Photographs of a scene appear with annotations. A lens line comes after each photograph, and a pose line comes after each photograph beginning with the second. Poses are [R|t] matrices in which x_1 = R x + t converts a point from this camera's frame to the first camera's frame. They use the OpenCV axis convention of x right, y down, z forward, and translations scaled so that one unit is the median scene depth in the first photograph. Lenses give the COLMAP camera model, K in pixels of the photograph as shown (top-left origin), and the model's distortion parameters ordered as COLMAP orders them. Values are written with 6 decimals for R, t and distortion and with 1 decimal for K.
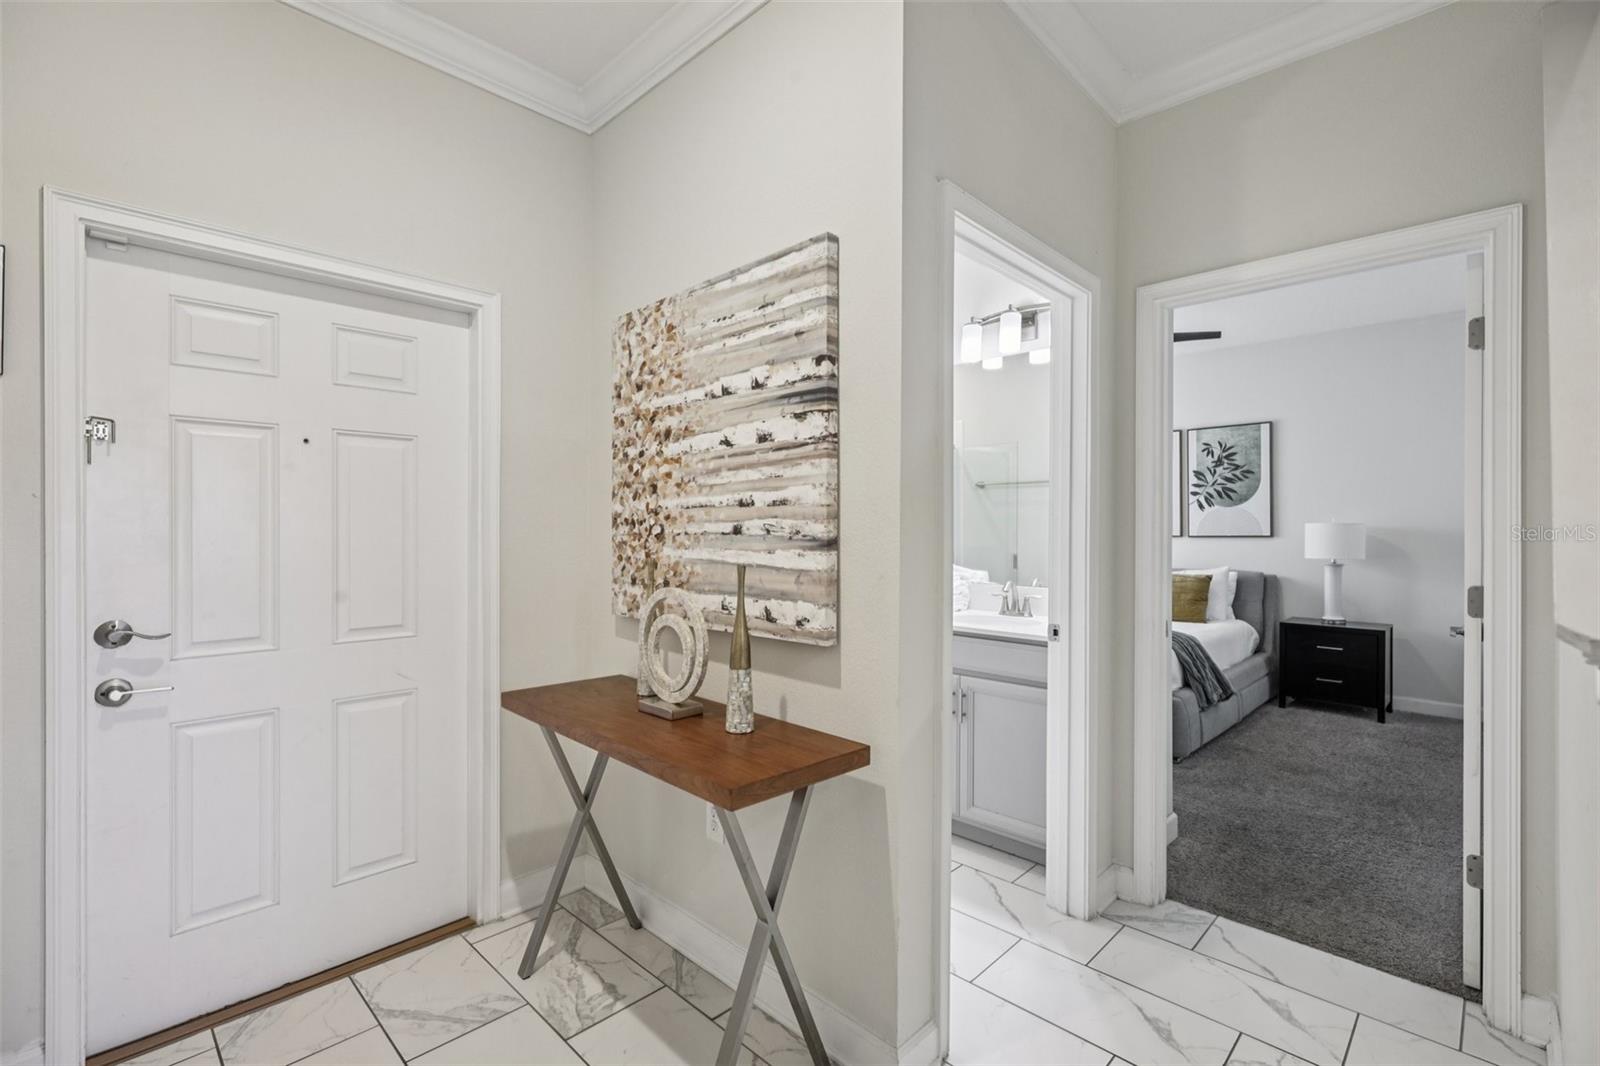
lens RADIAL K [[717.4, 0, 803.4], [0, 717.4, 529.5], [0, 0, 1]] dist [0.001463, -0.000060]
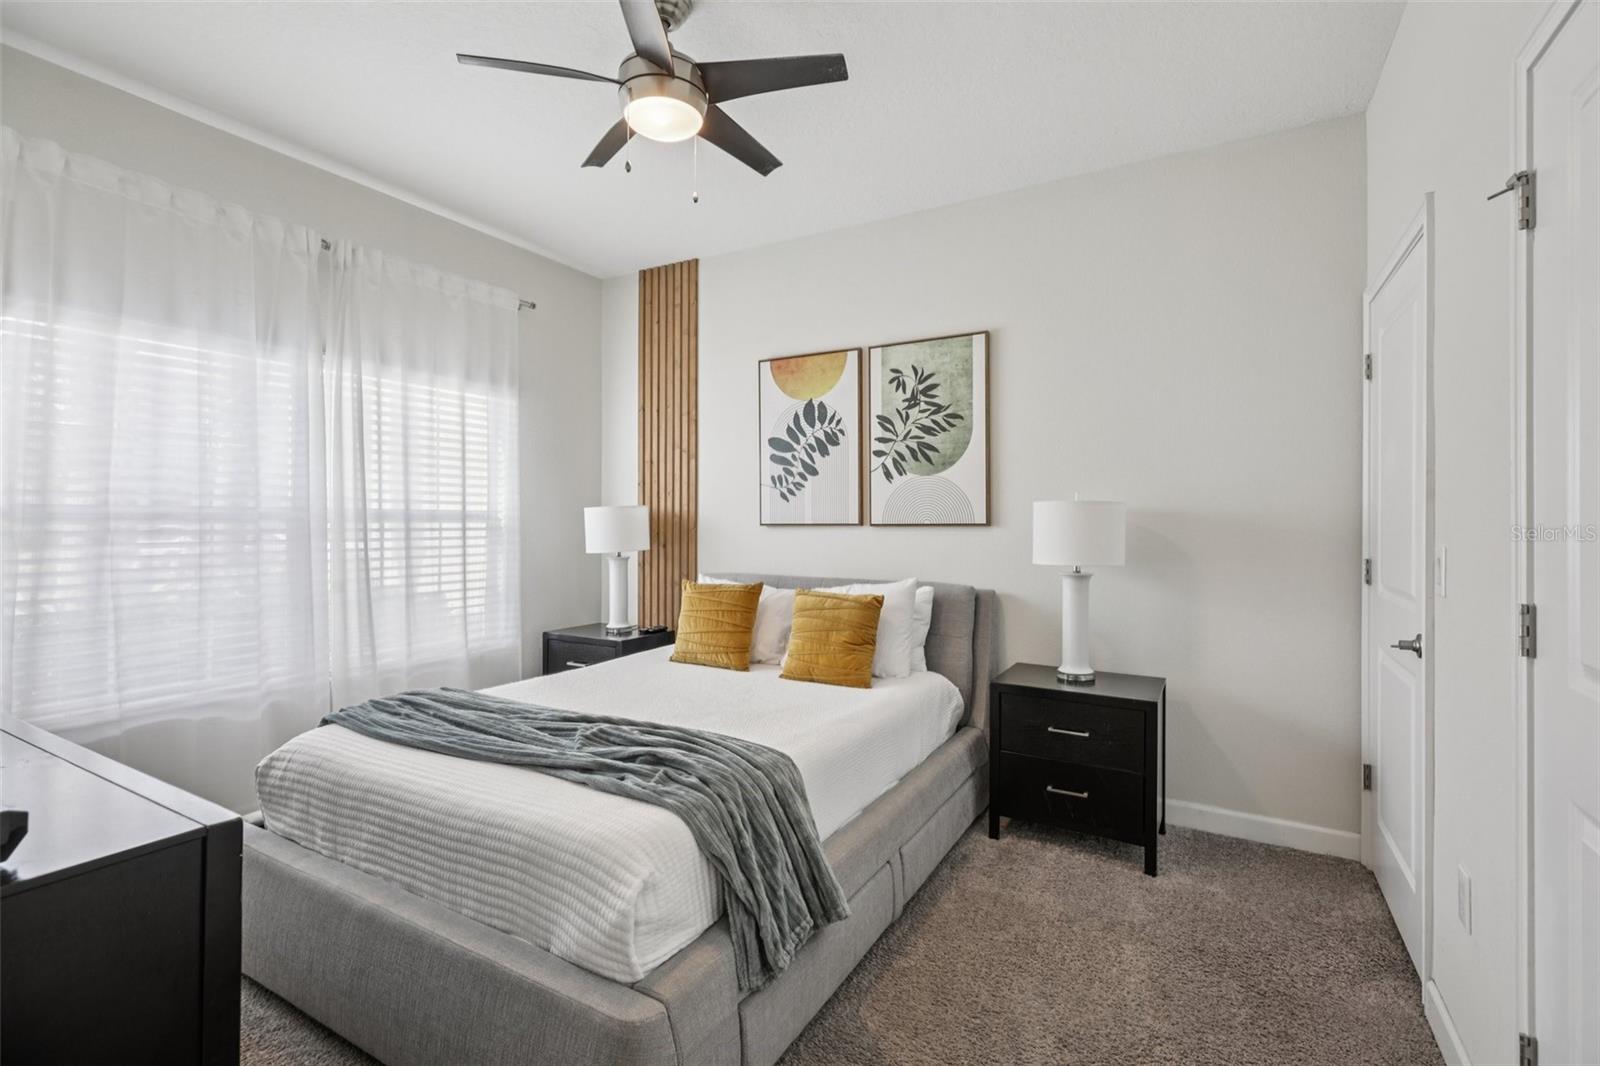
lens RADIAL K [[718.3, 0, 807.1], [0, 718.3, 518.3], [0, 0, 1]] dist [0.001957, 0.000535]
pose [[0.967863, 0.000680, 0.251478, 0.351513], [-0.000741, 1.000000, 0.000148, 0.004125], [-0.251478, -0.000330, 0.967863, 0.454614]]
